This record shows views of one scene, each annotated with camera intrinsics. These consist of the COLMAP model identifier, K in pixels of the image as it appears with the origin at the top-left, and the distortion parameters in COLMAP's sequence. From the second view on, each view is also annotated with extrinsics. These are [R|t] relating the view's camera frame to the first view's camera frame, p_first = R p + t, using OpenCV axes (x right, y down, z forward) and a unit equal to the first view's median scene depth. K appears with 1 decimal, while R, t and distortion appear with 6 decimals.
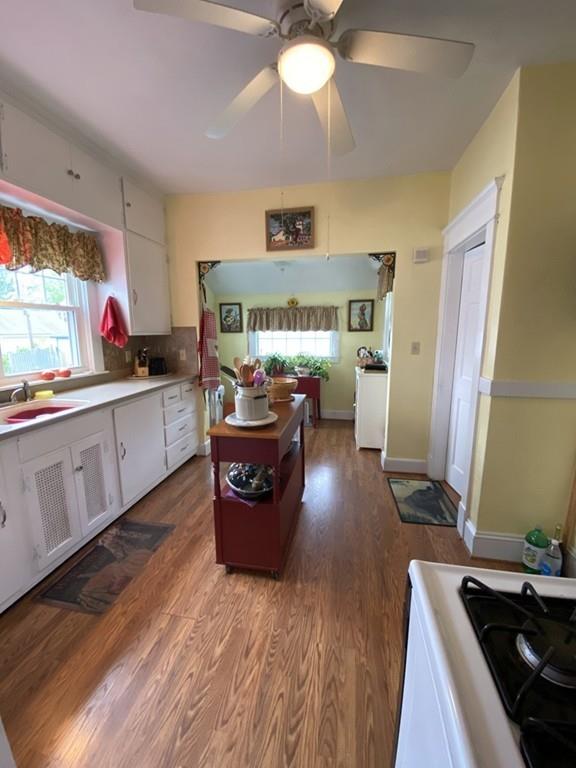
lens RADIAL K [[318.0, 0, 287.9], [0, 318.0, 383.0], [0, 0, 1]] dist [-0.001961, -0.000192]
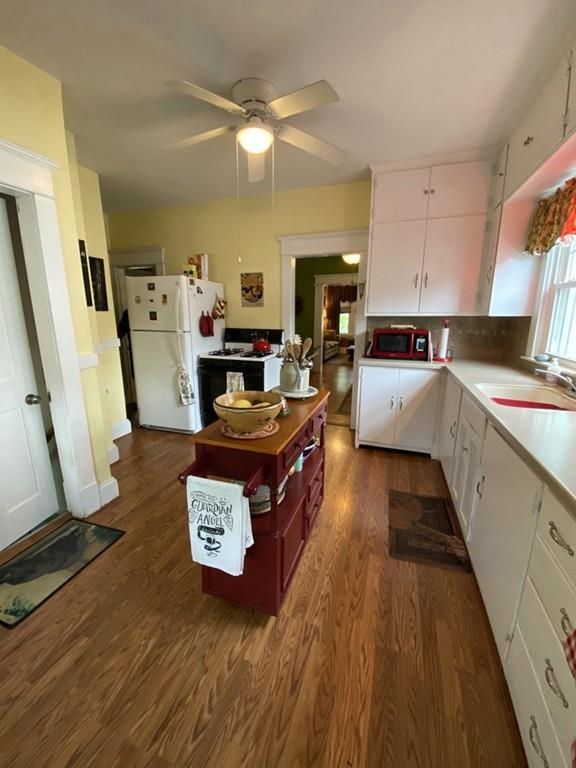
lens RADIAL K [[318.0, 0, 287.3], [0, 318.0, 382.6], [0, 0, 1]] dist [-0.001961, -0.000192]
pose [[-0.990858, -0.024913, 0.132590, -0.186042], [0.026528, 0.927636, 0.372543, -0.257547], [-0.132276, 0.372654, -0.918494, 1.571086]]
